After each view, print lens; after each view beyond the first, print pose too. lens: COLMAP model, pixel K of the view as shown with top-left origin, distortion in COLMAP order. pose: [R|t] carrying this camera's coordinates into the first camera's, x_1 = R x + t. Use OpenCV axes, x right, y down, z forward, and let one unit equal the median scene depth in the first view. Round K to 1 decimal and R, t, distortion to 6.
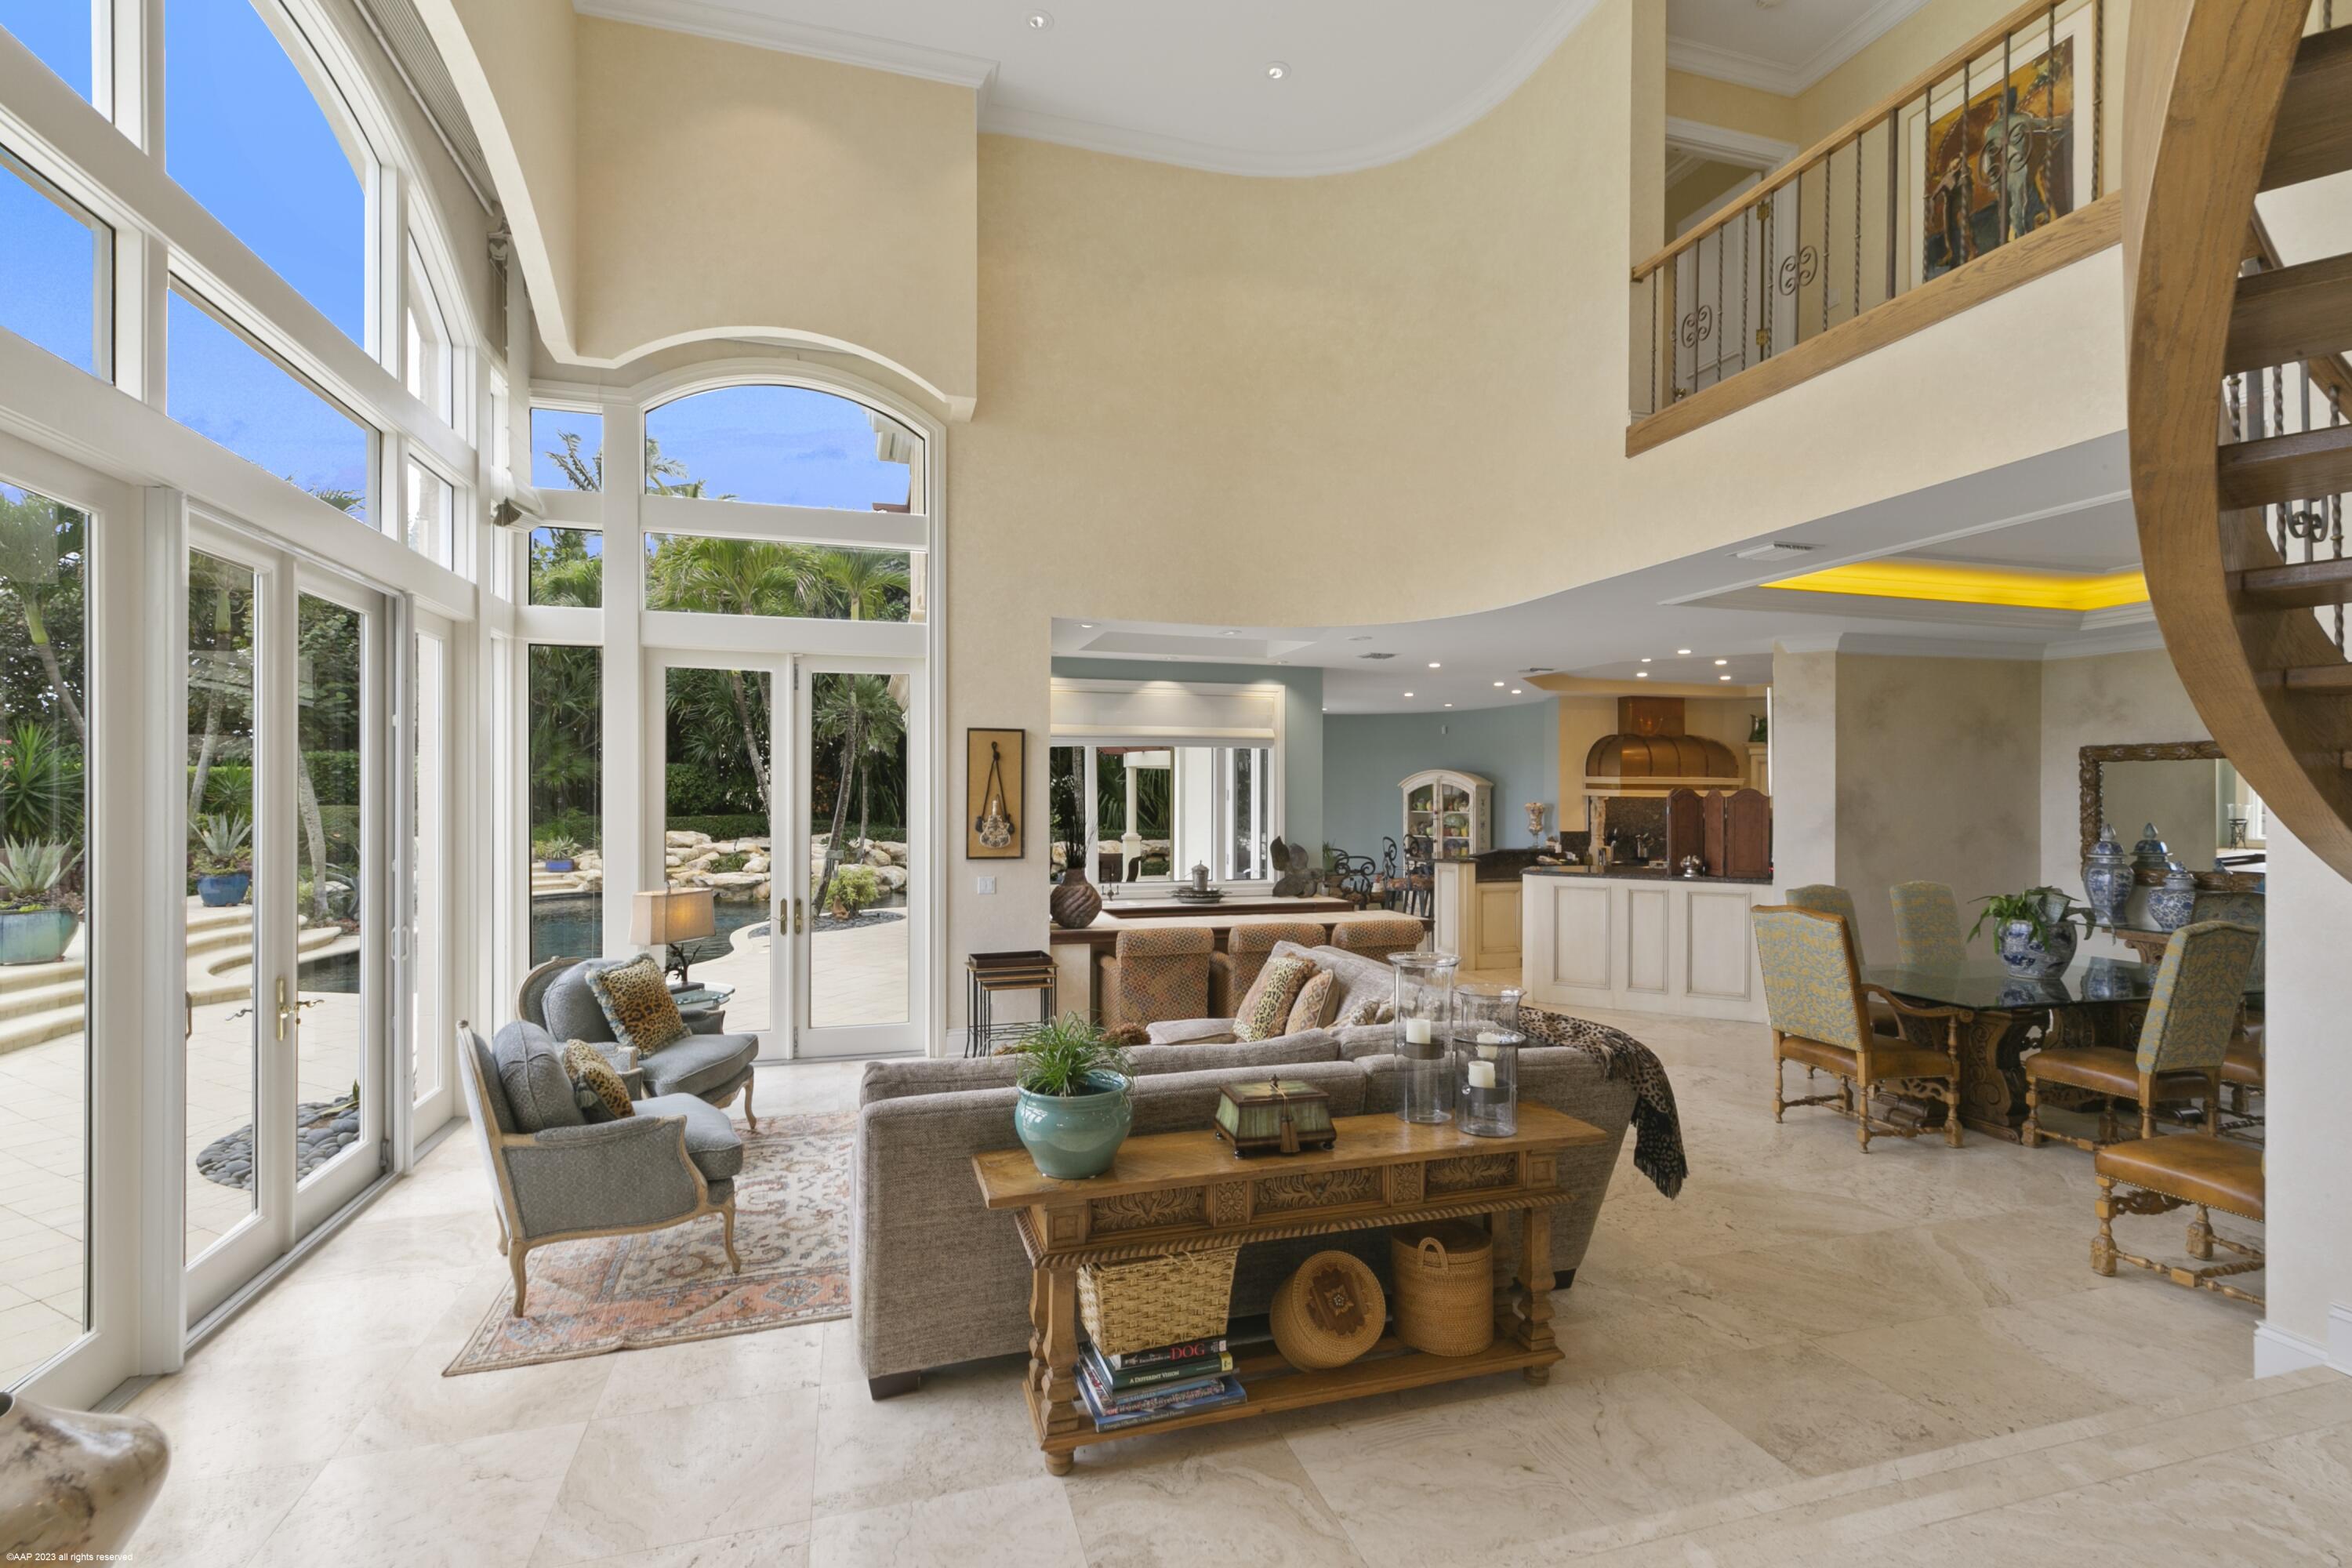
lens RADIAL K [[1055.3, 0, 1179.4], [0, 1055.3, 789.4], [0, 0, 1]] dist [0.002041, -0.000786]
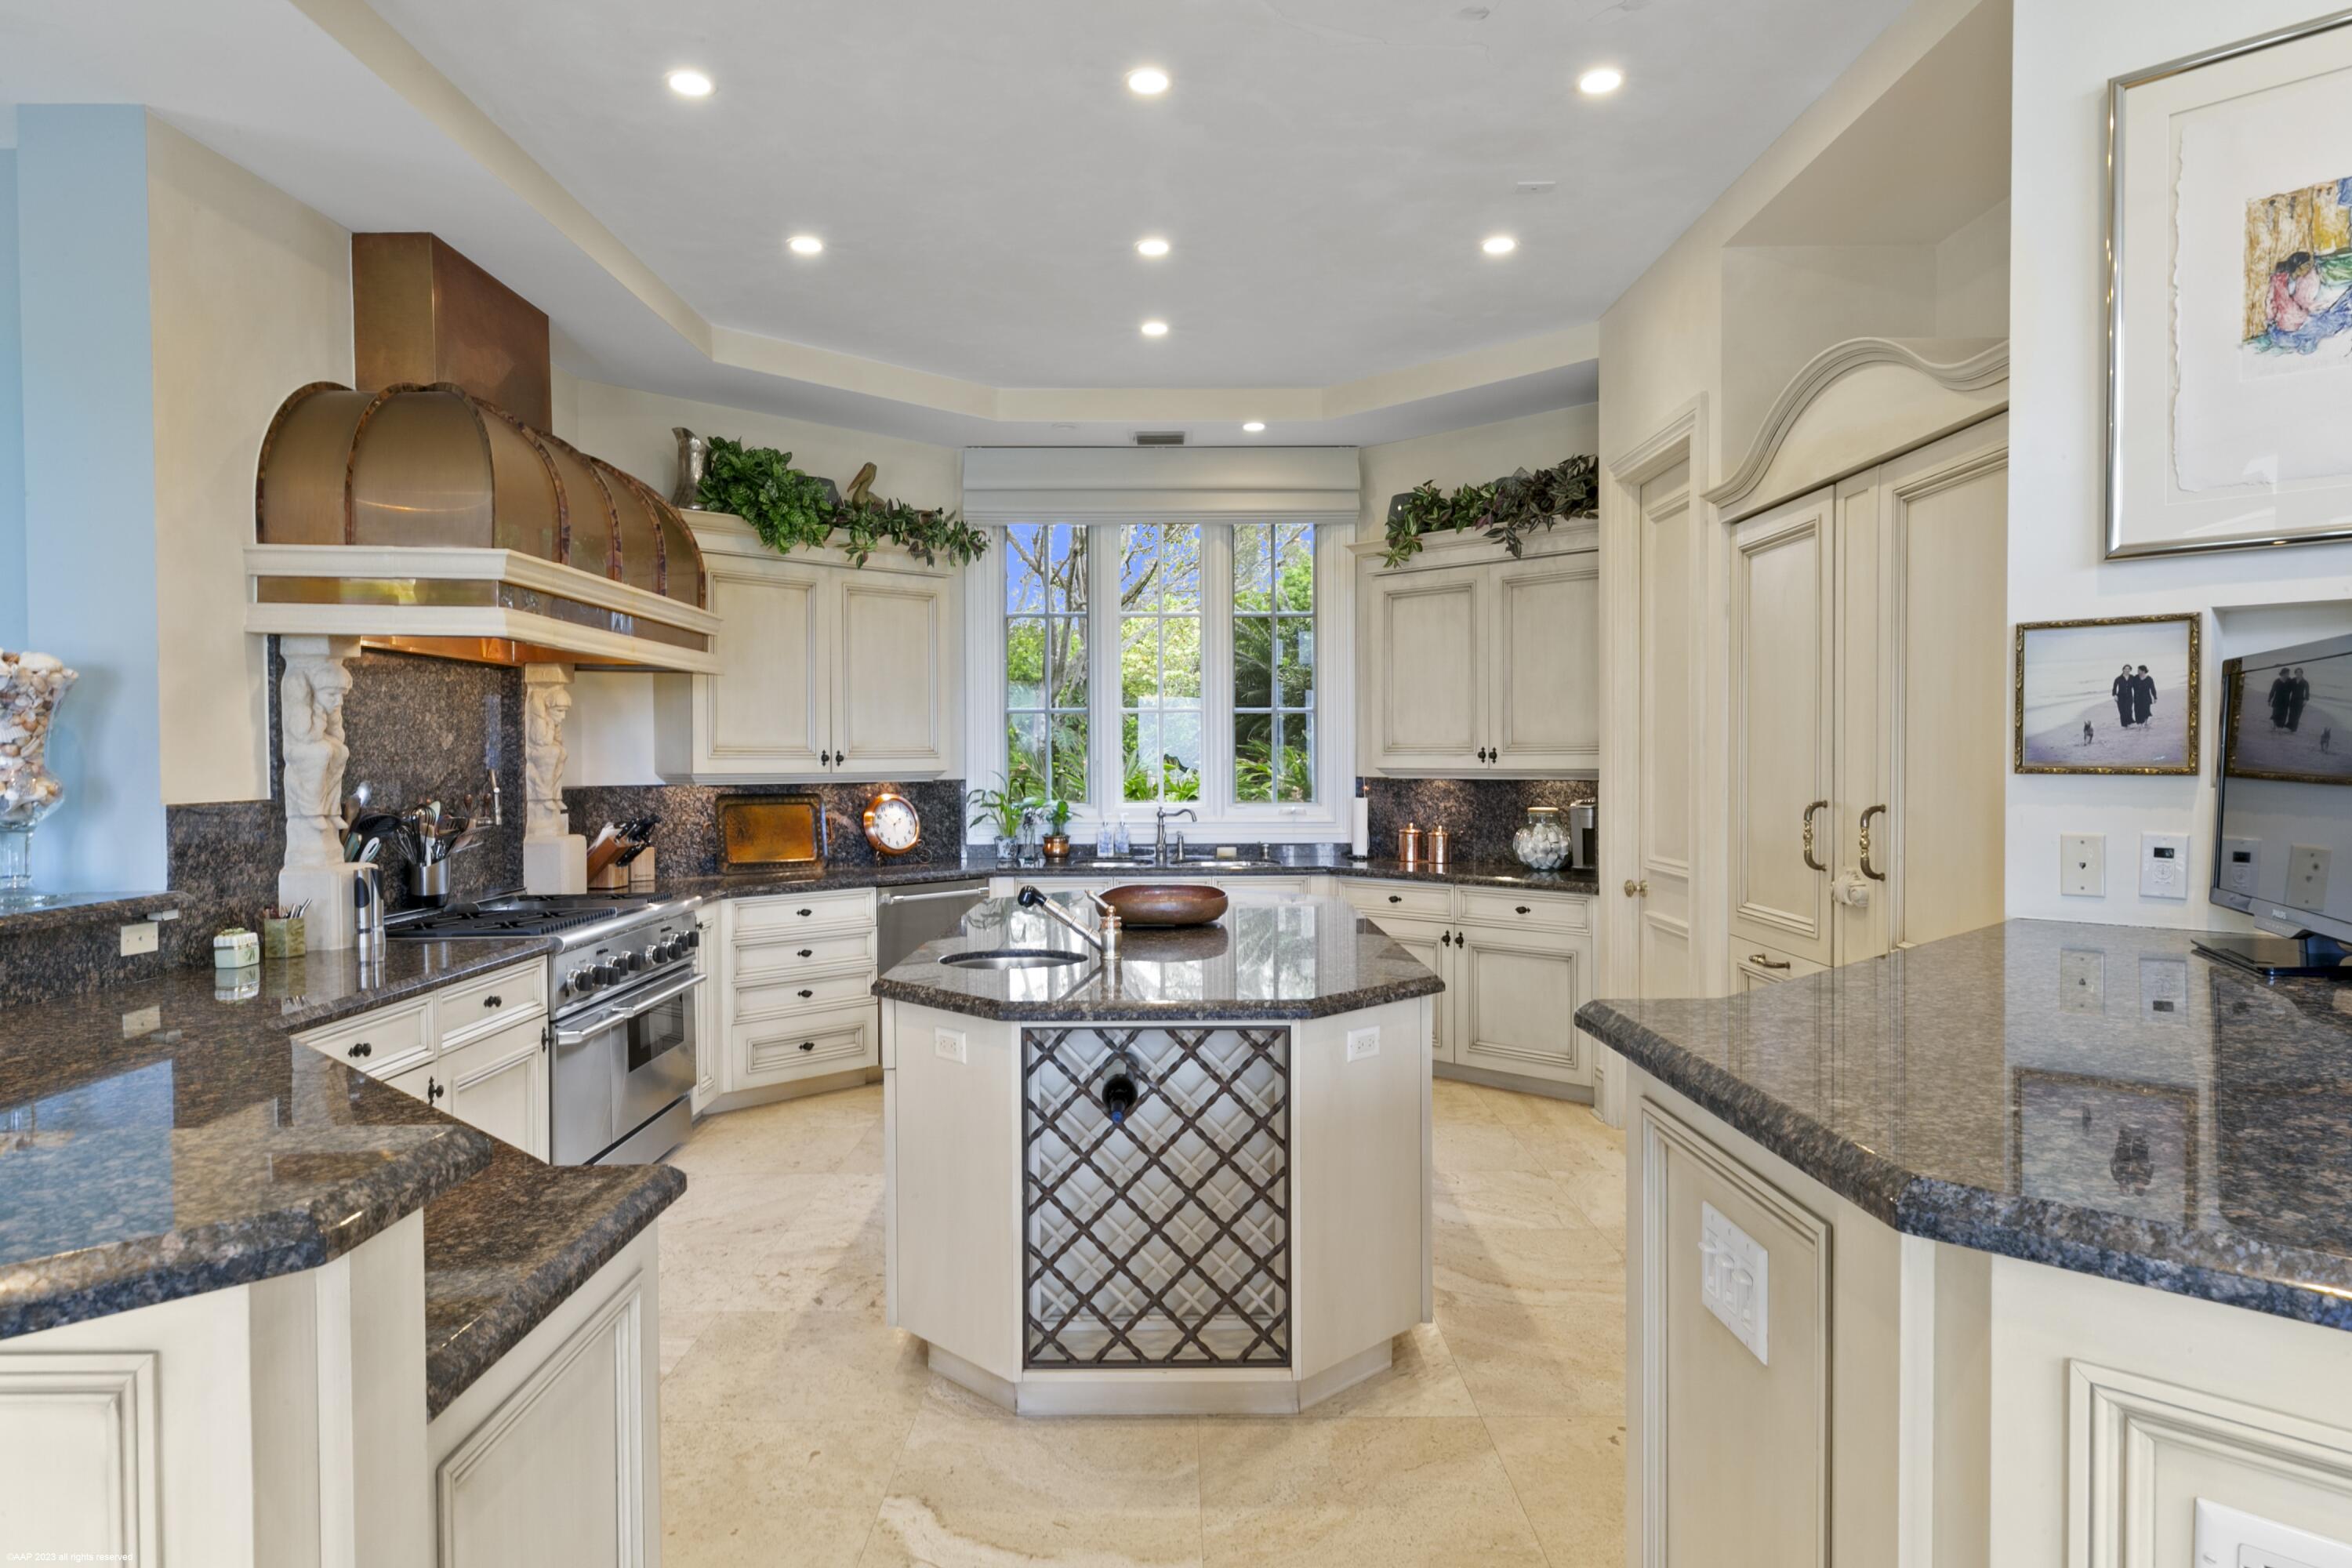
lens RADIAL K [[1429.2, 0, 1176.7], [0, 1429.2, 779.4], [0, 0, 1]] dist [0.000074, 0.000707]
pose [[0.275395, -0.017850, 0.961165, 0.156321], [0.003460, 0.999840, 0.017576, 0.031379], [-0.961325, -0.001515, 0.275413, 0.742542]]
